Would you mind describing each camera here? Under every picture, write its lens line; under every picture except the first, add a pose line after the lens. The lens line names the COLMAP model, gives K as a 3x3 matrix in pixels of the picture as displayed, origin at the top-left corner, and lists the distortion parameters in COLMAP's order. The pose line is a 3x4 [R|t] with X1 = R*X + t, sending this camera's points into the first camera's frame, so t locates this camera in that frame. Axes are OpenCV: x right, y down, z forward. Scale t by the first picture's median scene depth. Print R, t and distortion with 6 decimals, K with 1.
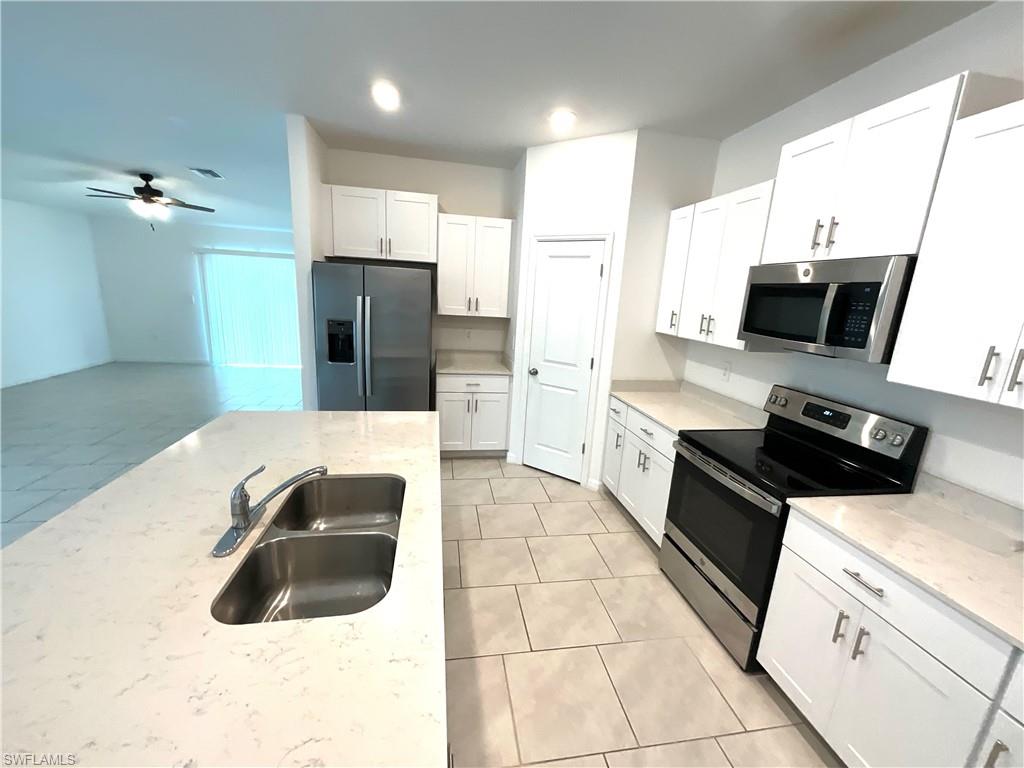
lens RADIAL K [[409.0, 0, 512.0], [0, 409.0, 384.0], [0, 0, 1]] dist [-0.001069, 0.000386]
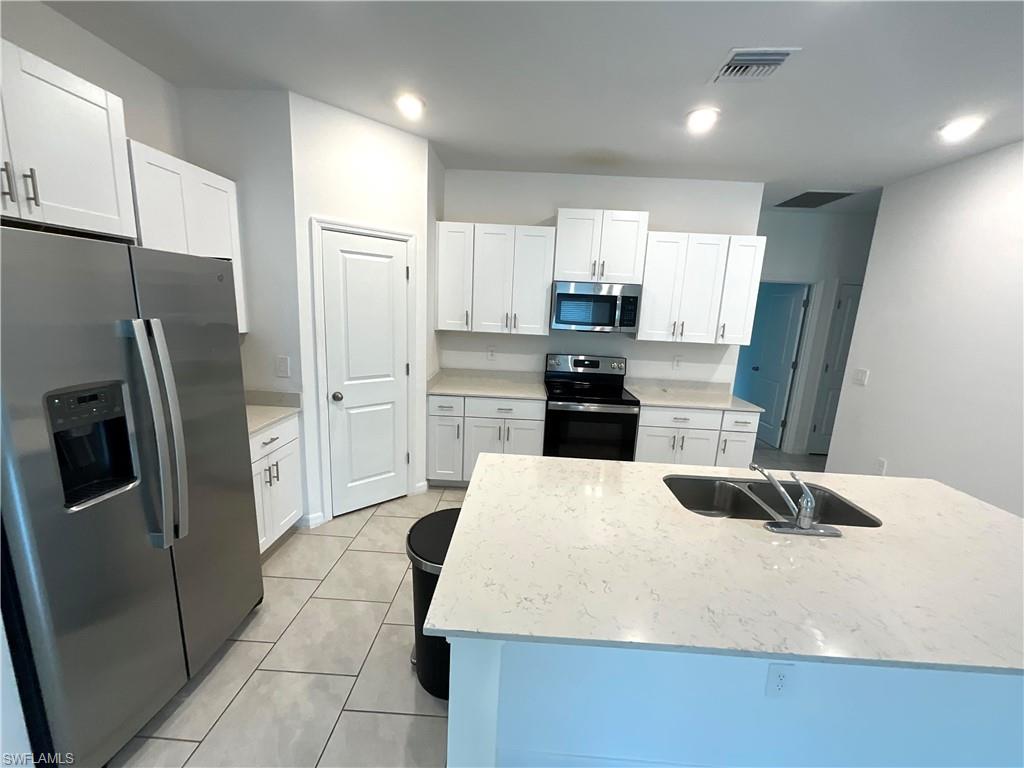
lens RADIAL K [[419.5, 0, 512.0], [0, 419.5, 384.0], [0, 0, 1]] dist [0.000428, 0.000238]
pose [[0.213771, -0.231322, 0.949101, -0.633989], [0.181979, 0.963983, 0.193961, -0.148418], [-0.959784, 0.131253, 0.248167, 0.475104]]
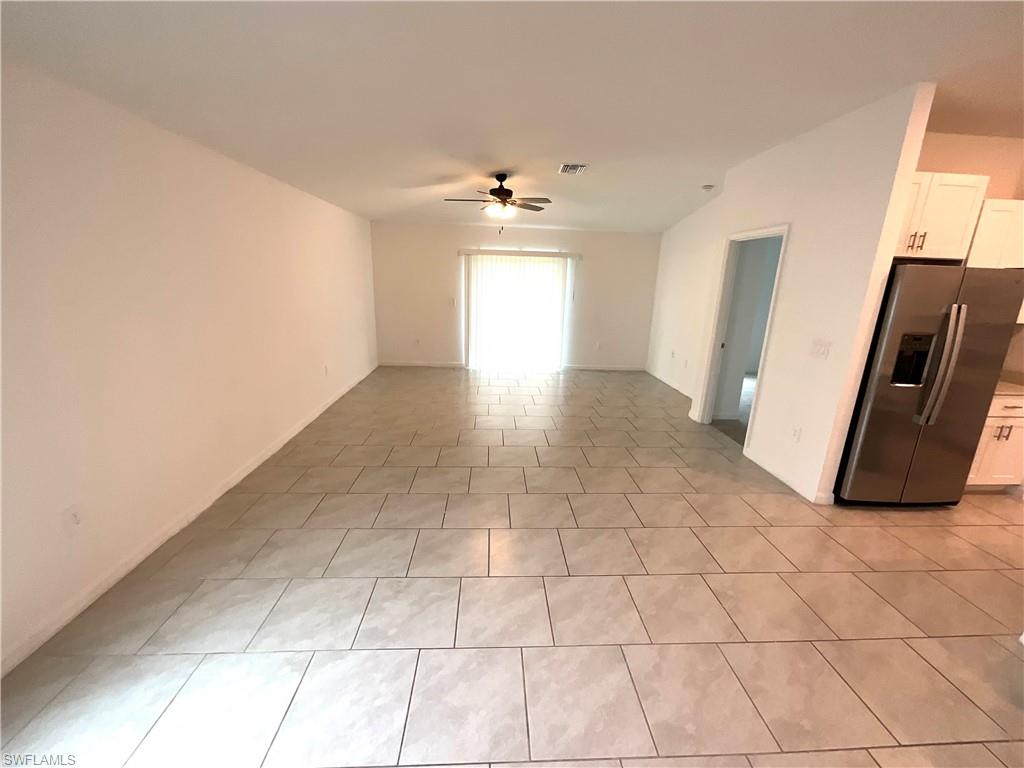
lens RADIAL K [[405.4, 0, 513.7], [0, 405.4, 386.0], [0, 0, 1]] dist [-0.009432, 0.000218]
pose [[0.992465, -0.001560, -0.122518, -1.028652], [0.006195, 0.999279, 0.037460, -0.078850], [0.122371, -0.037936, 0.991759, 0.074988]]
